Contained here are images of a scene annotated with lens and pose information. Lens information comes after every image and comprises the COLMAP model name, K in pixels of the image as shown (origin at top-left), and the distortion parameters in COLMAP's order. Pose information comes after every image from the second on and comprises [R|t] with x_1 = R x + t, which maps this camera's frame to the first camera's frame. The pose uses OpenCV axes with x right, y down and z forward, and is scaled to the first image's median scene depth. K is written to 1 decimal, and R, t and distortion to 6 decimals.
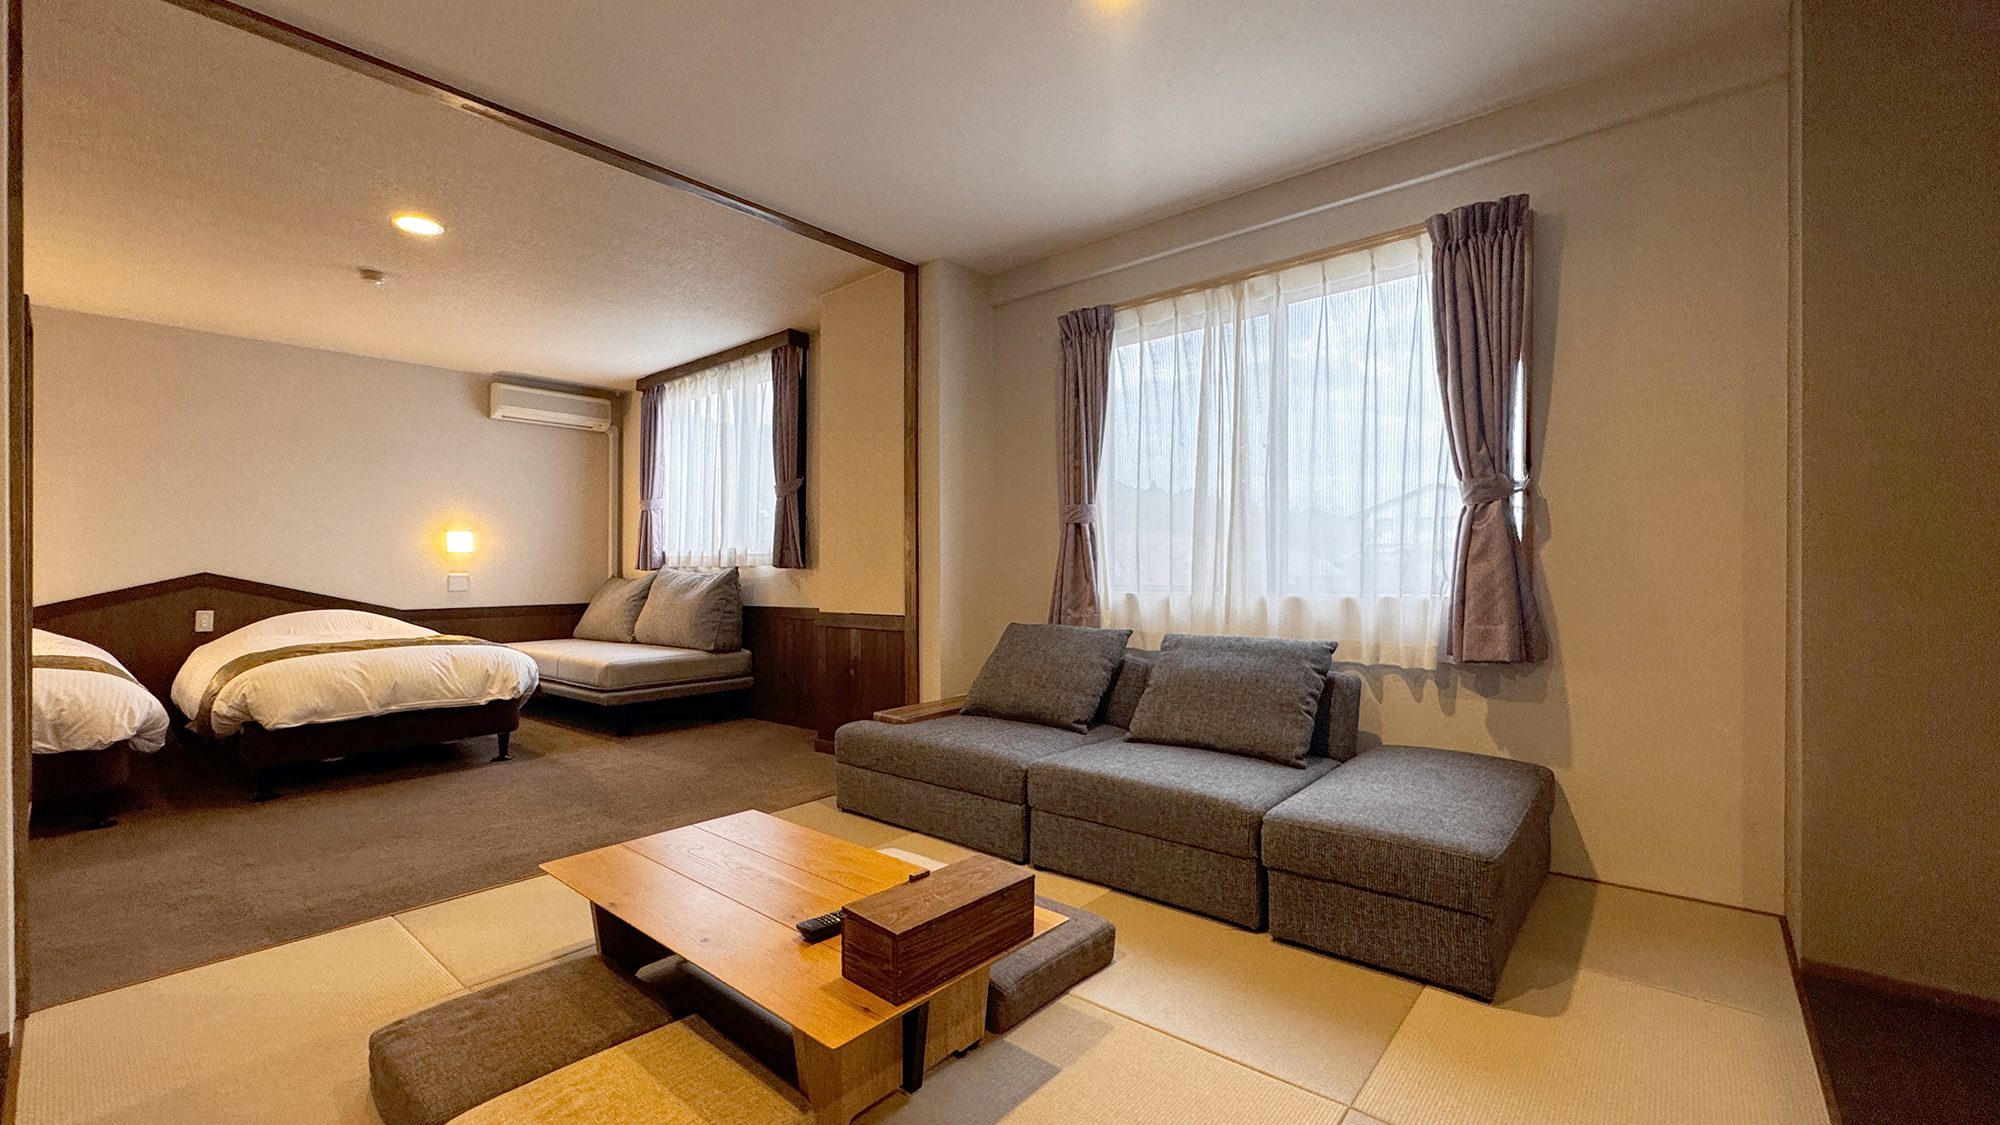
lens RADIAL K [[798.2, 0, 999.7], [0, 798.2, 573.3], [0, 0, 1]] dist [-0.003197, -0.000115]
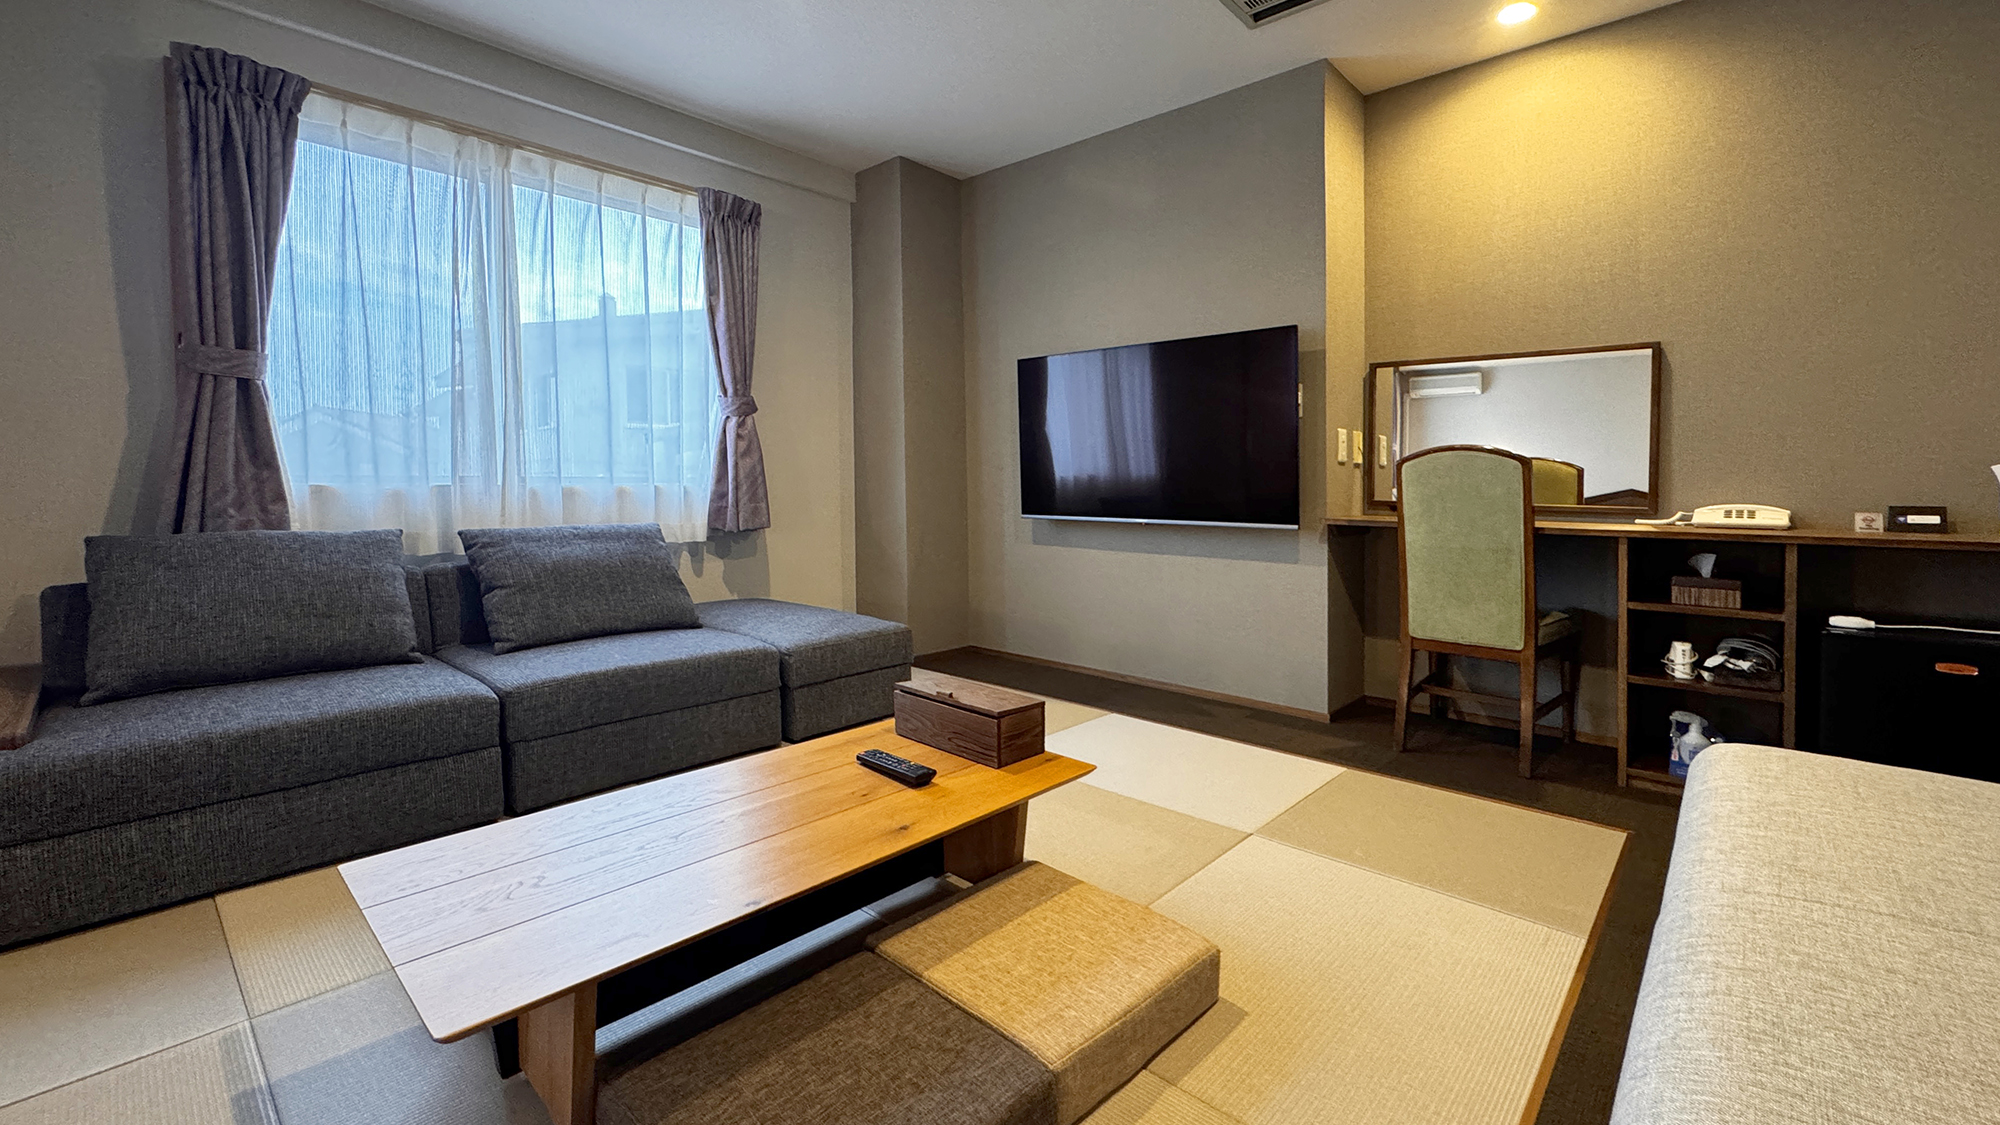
lens RADIAL K [[798.2, 0, 981.2], [0, 798.2, 490.1], [0, 0, 1]] dist [-0.003197, -0.000115]
pose [[0.070636, 0.000807, 0.997502, -0.735866], [-0.003035, 0.999995, -0.000594, 0.040039], [-0.997498, -0.002986, 0.070638, 0.486907]]
